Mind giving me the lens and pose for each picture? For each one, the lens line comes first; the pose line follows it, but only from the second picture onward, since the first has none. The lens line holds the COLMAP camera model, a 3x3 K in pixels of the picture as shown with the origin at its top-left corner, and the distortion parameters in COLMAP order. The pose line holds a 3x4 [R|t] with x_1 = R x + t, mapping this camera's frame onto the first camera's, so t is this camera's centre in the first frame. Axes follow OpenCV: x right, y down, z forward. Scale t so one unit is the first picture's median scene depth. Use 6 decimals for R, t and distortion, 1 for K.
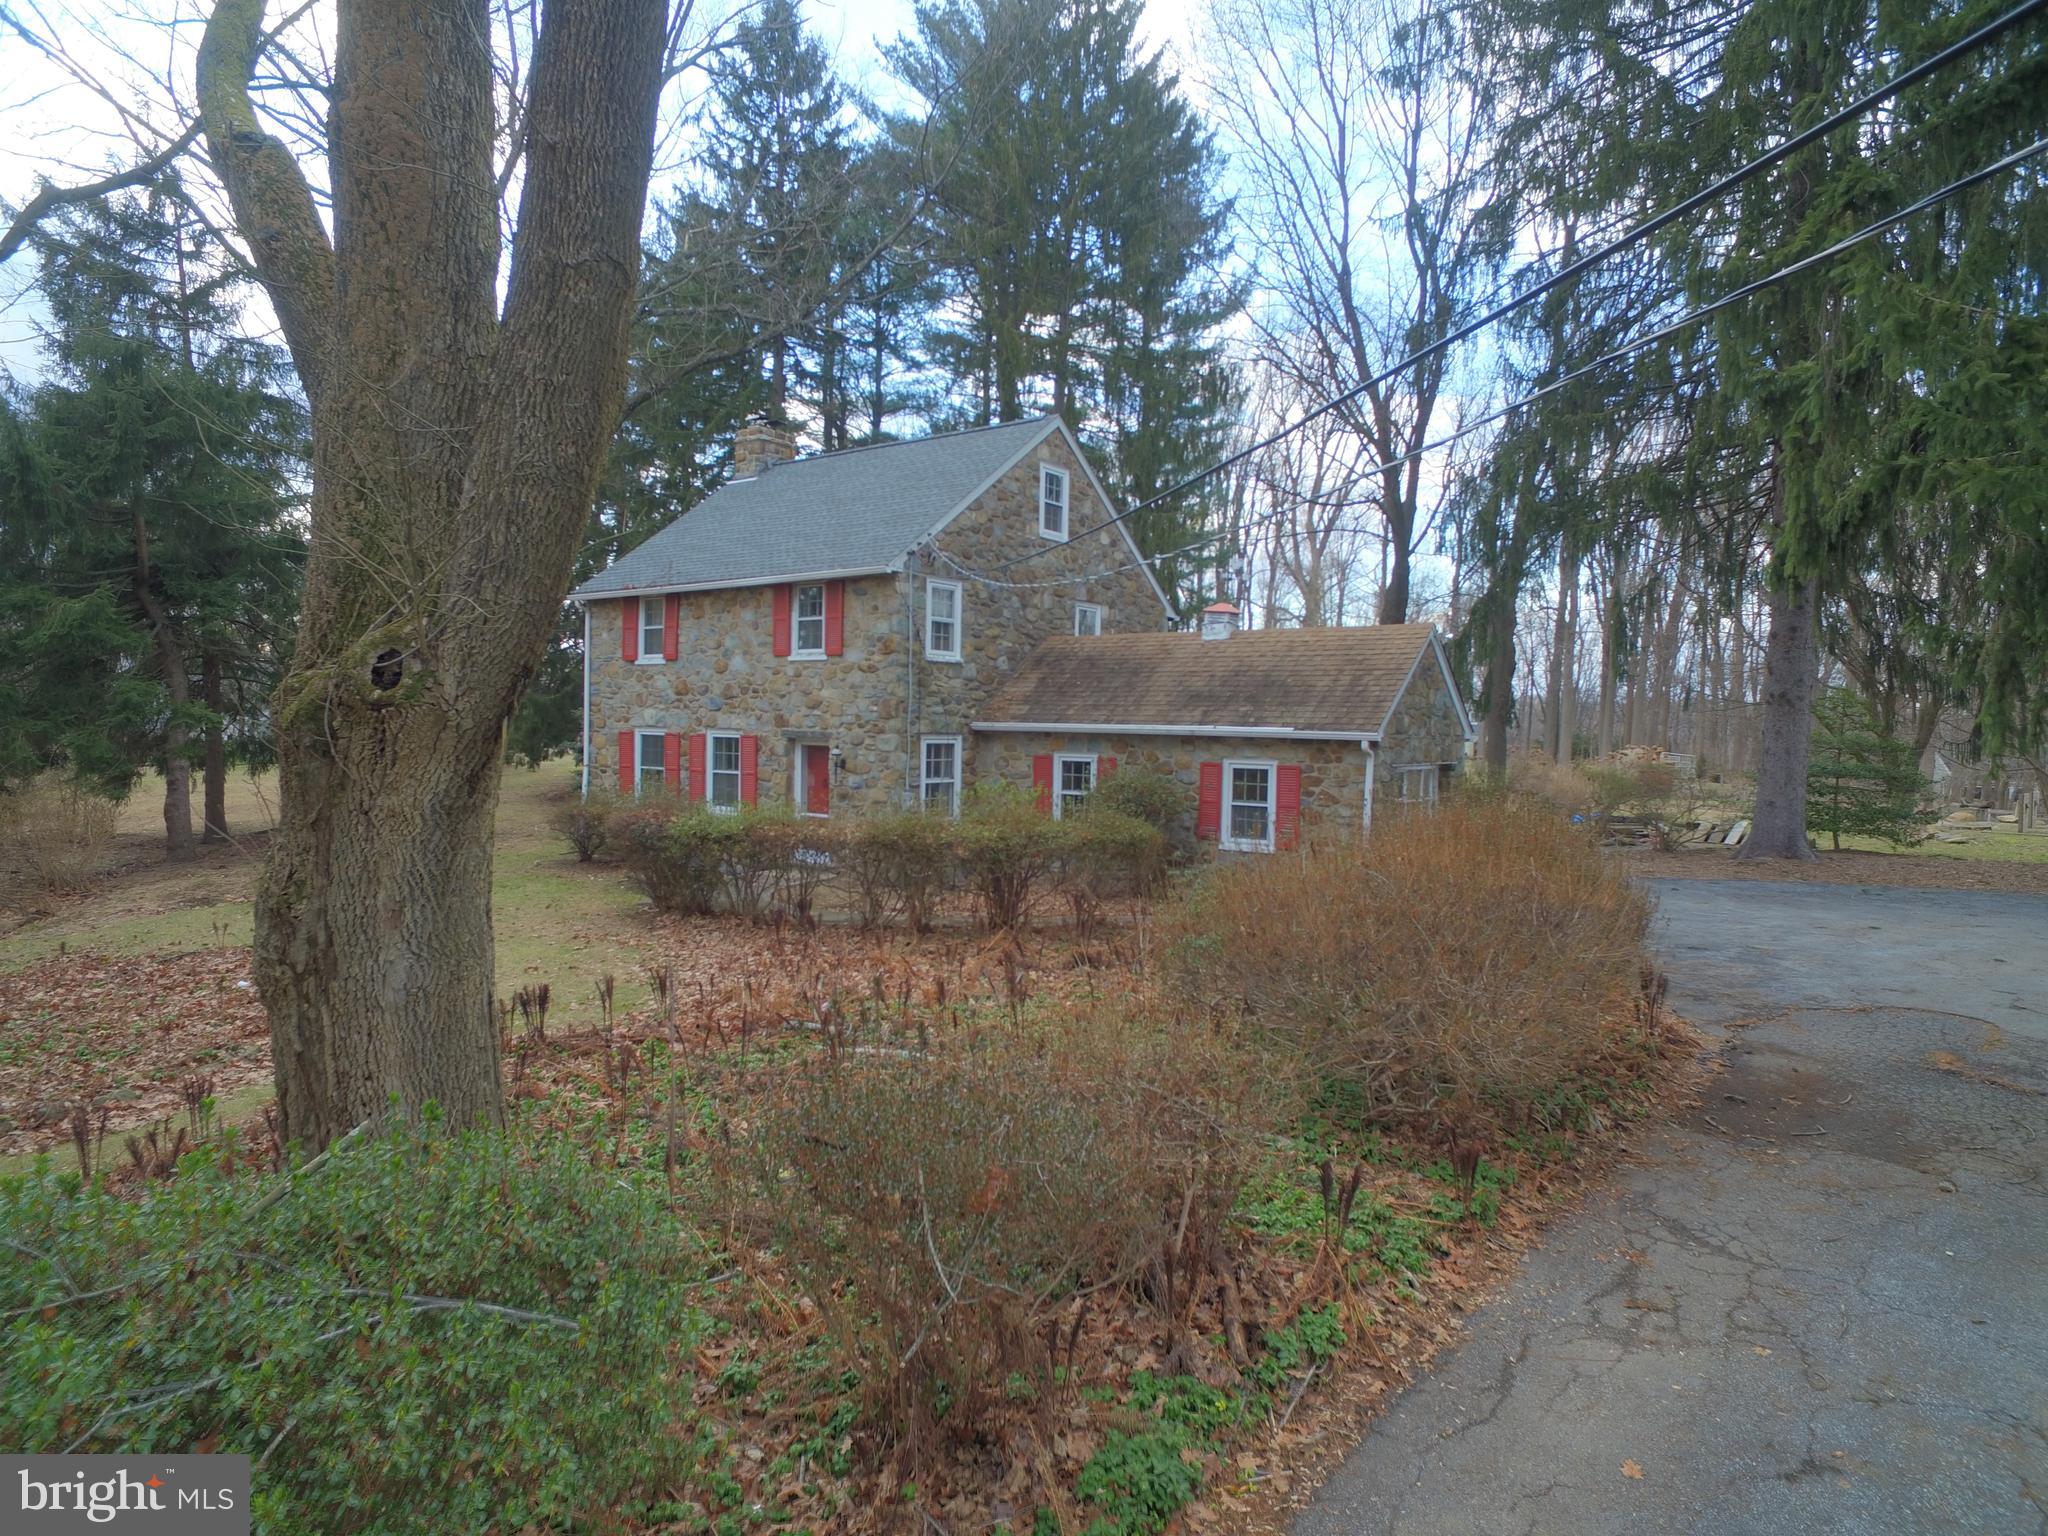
lens RADIAL K [[1187.8, 0, 1026.0], [0, 1187.8, 772.5], [0, 0, 1]] dist [-0.010931, 0.013573]
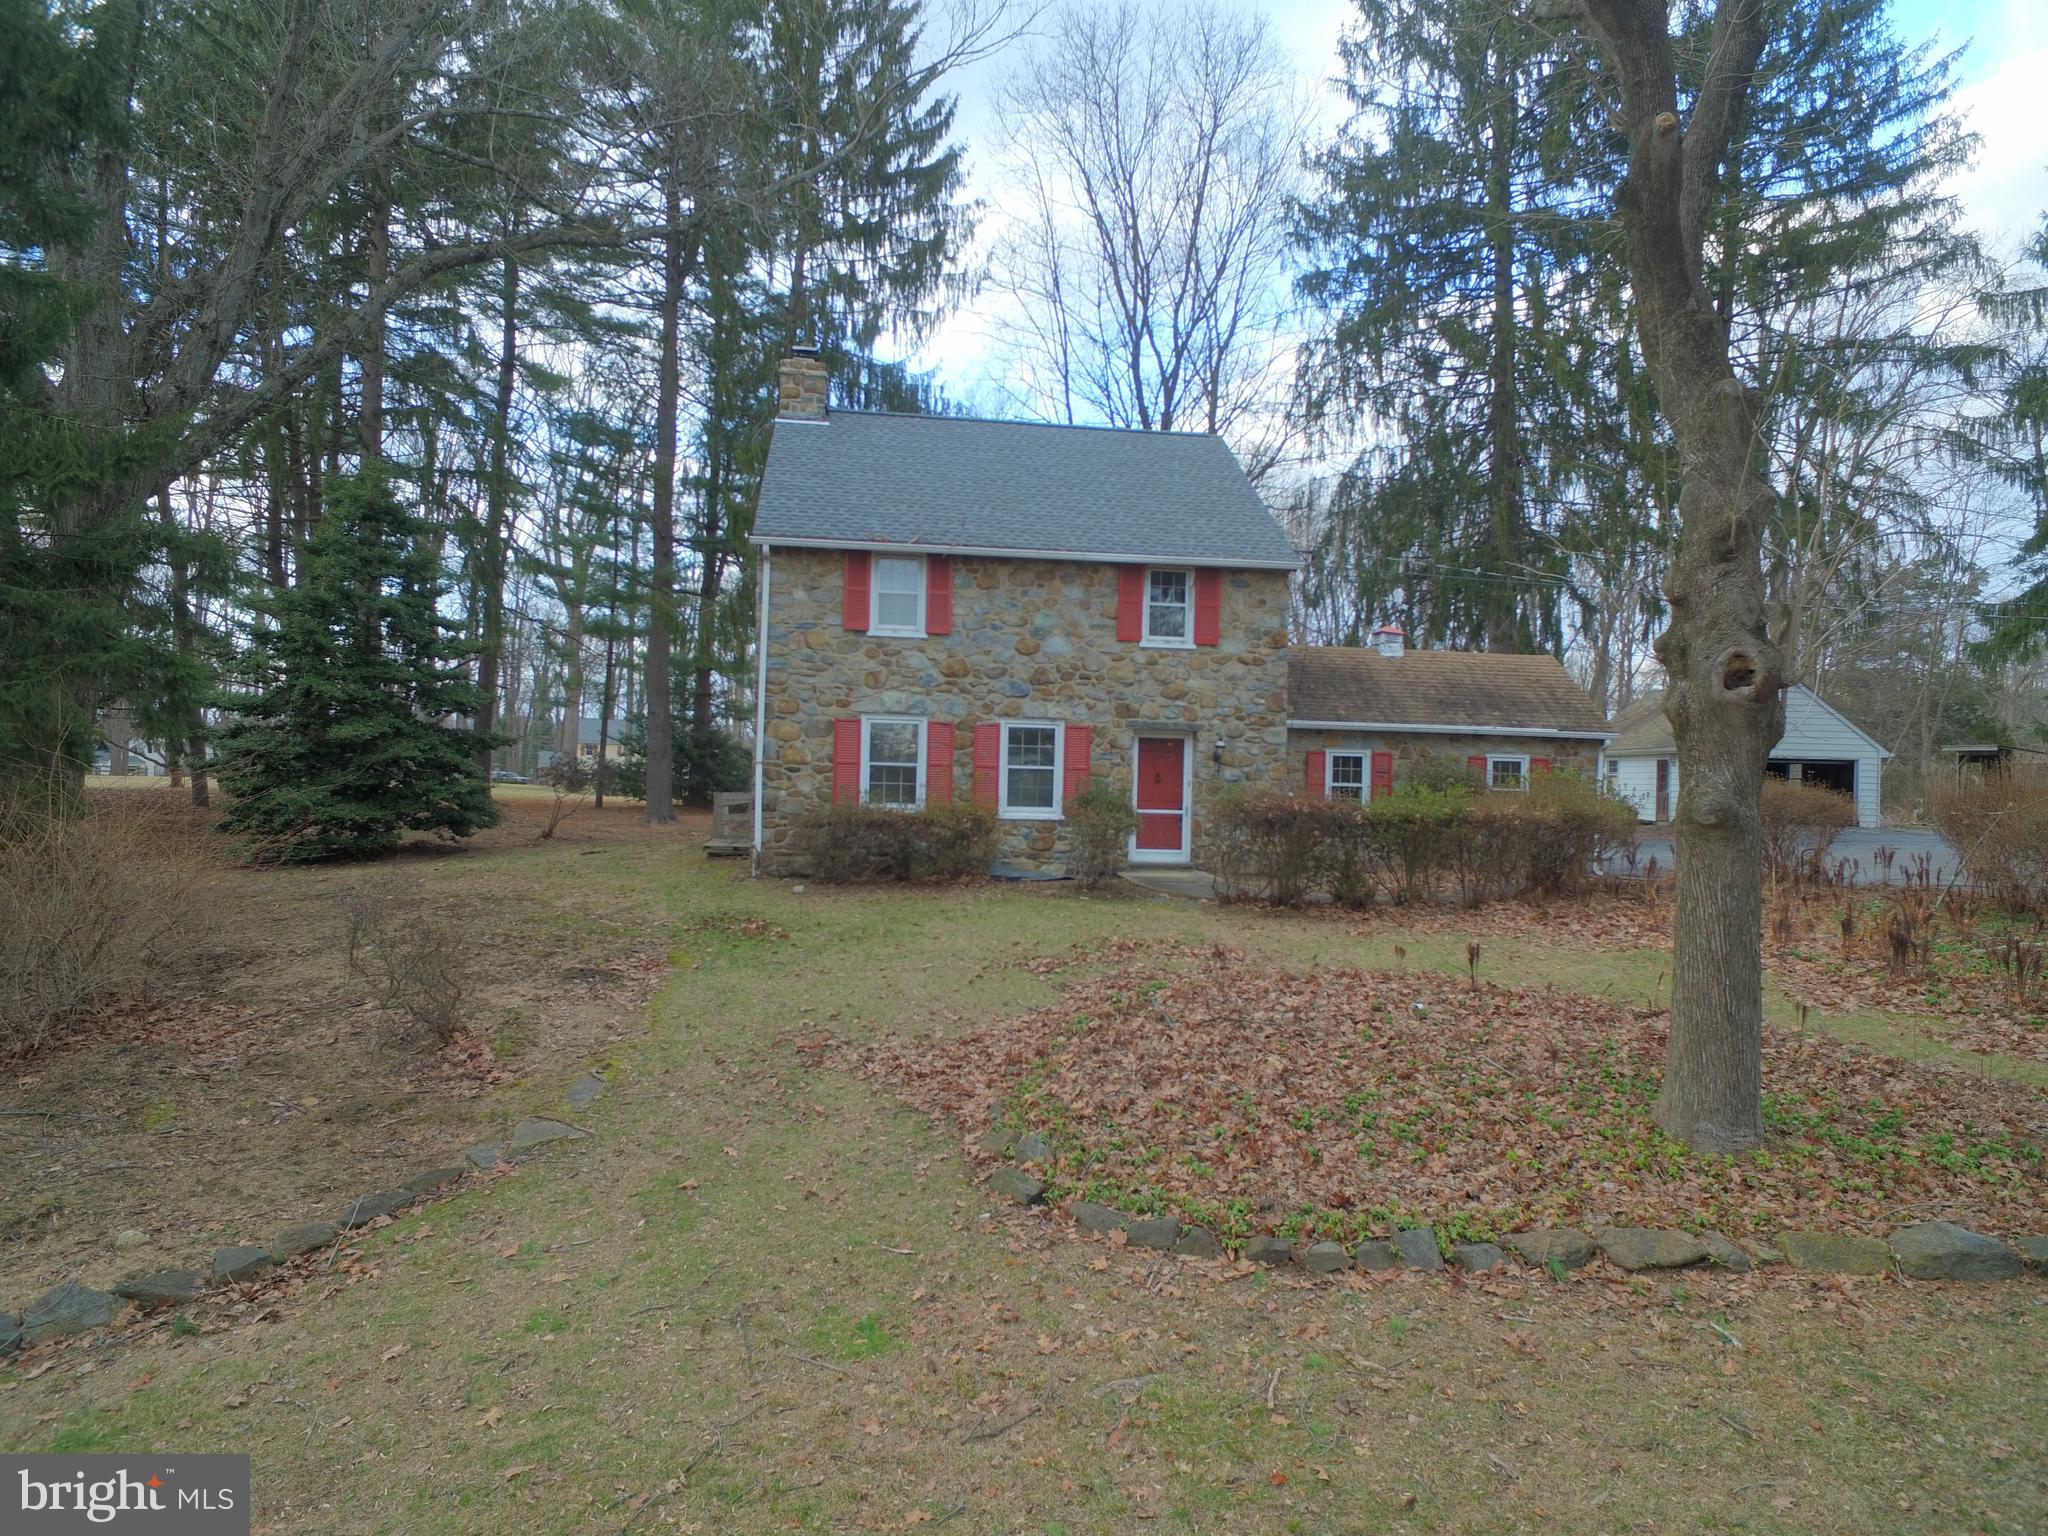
lens RADIAL K [[1188.0, 0, 1027.1], [0, 1188.0, 769.0], [0, 0, 1]] dist [-0.001863, 0.003189]
pose [[0.714285, 0.002555, 0.699851, -0.933037], [0.016857, 0.999640, -0.020854, 0.020234], [-0.699652, 0.026693, 0.713985, 0.404881]]
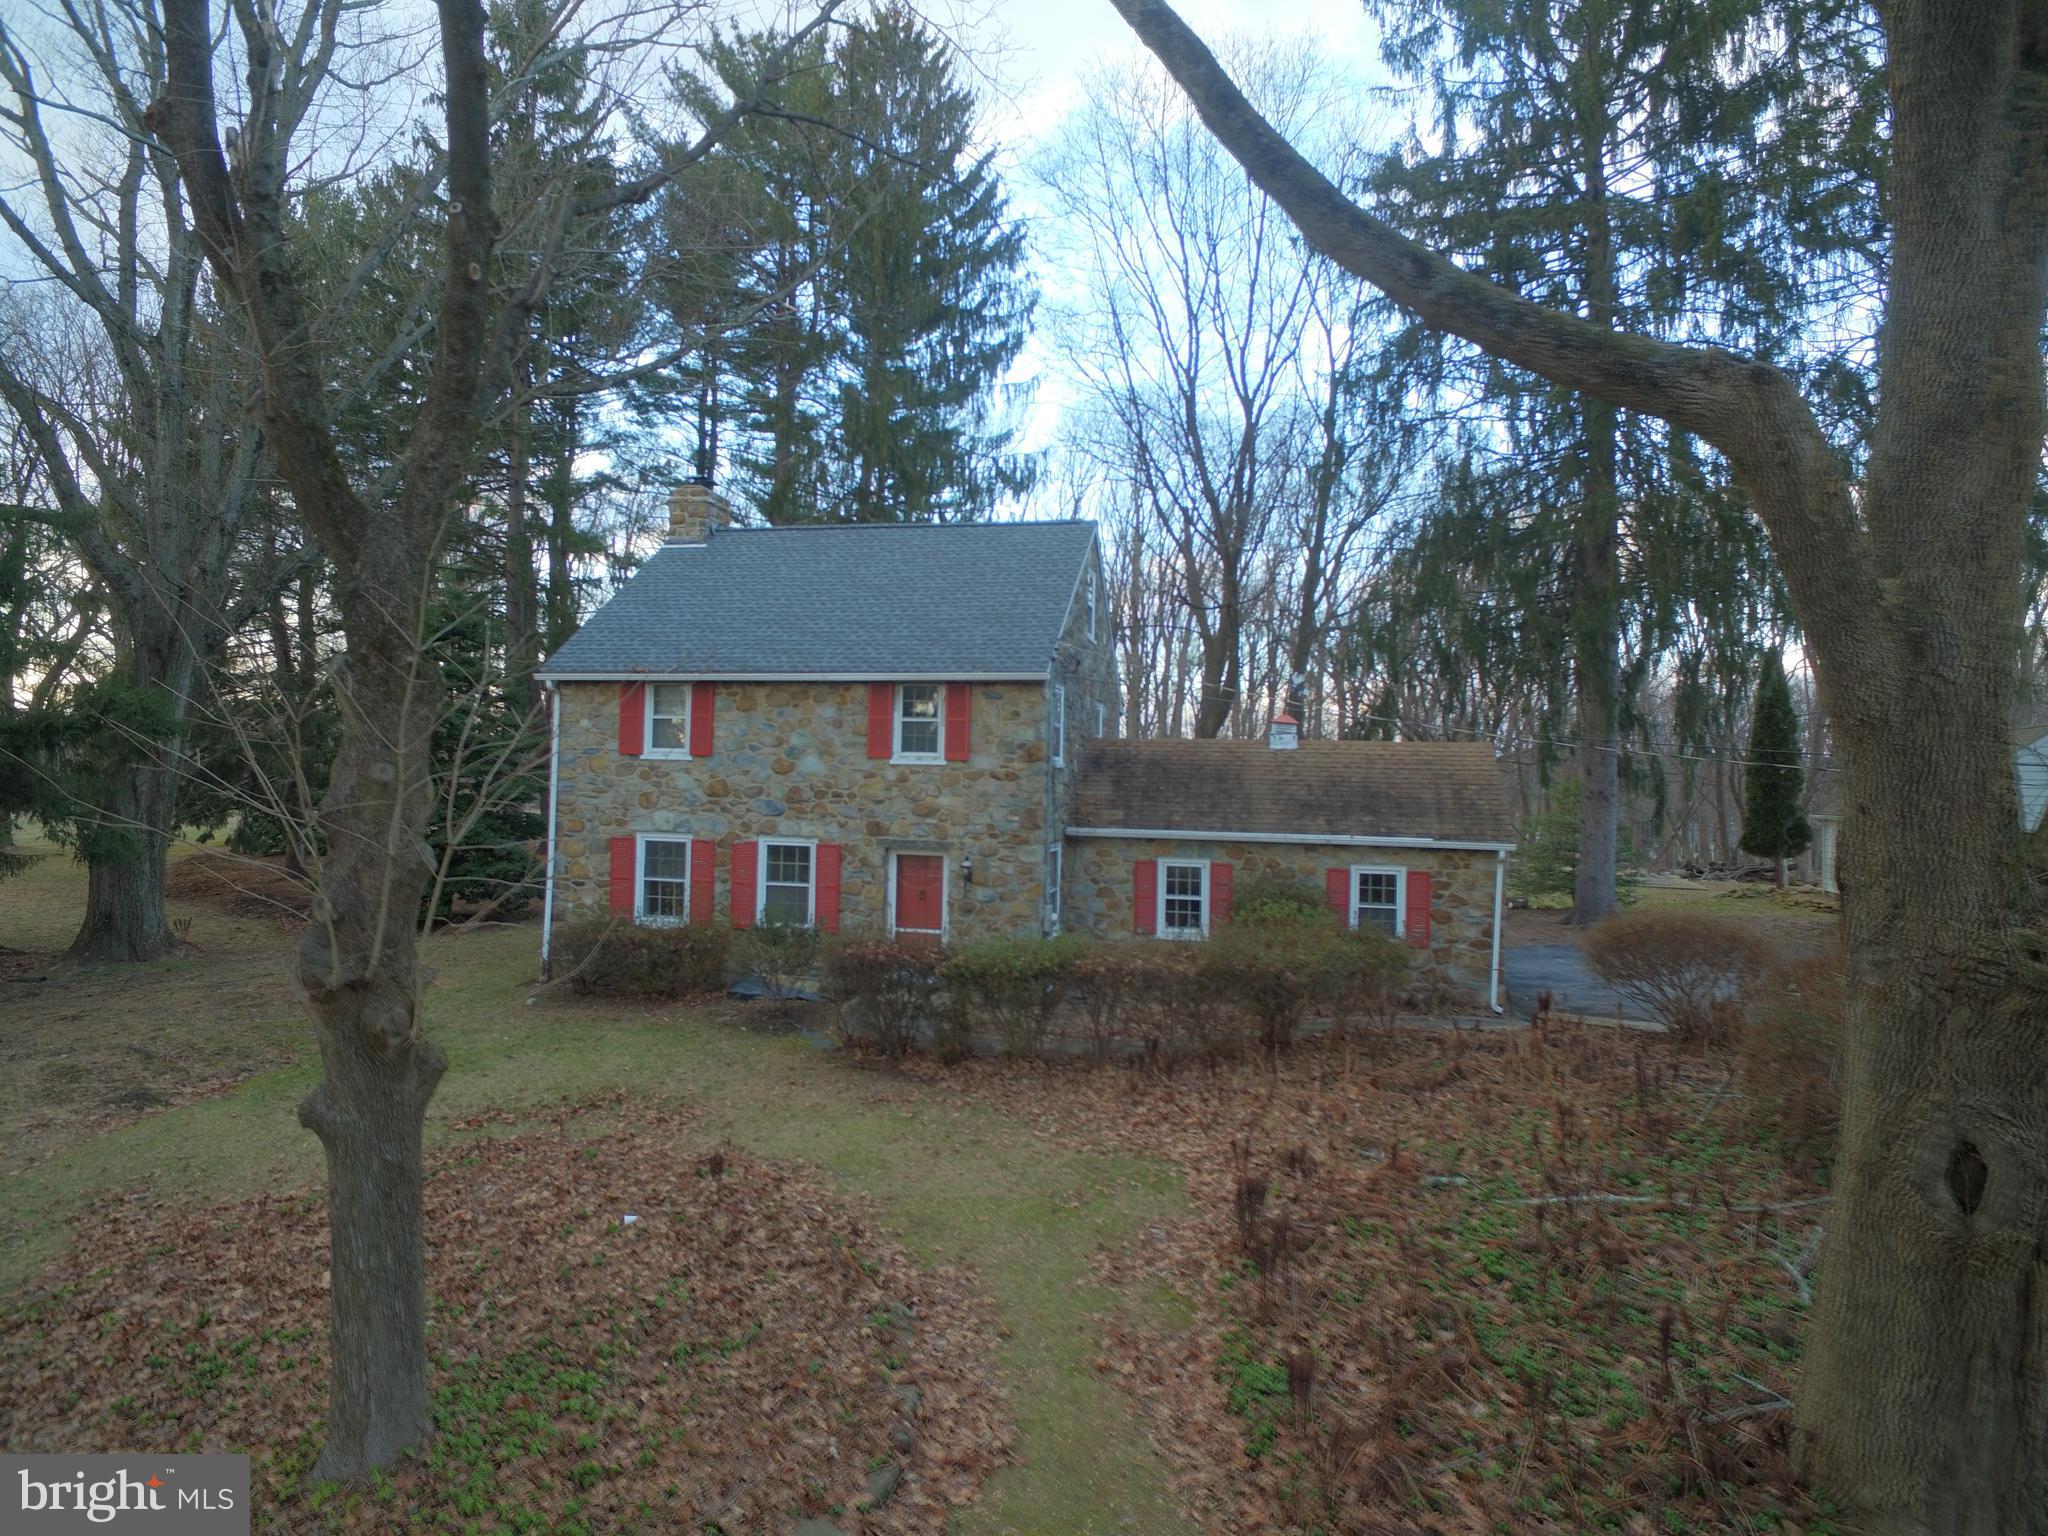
lens RADIAL K [[1187.8, 0, 1026.0], [0, 1187.8, 772.5], [0, 0, 1]] dist [-0.010931, 0.013573]
pose [[0.908622, 0.004683, 0.417593, -0.497251], [0.011839, 0.999246, -0.036966, -0.053129], [-0.417452, 0.038532, 0.907882, 0.122004]]
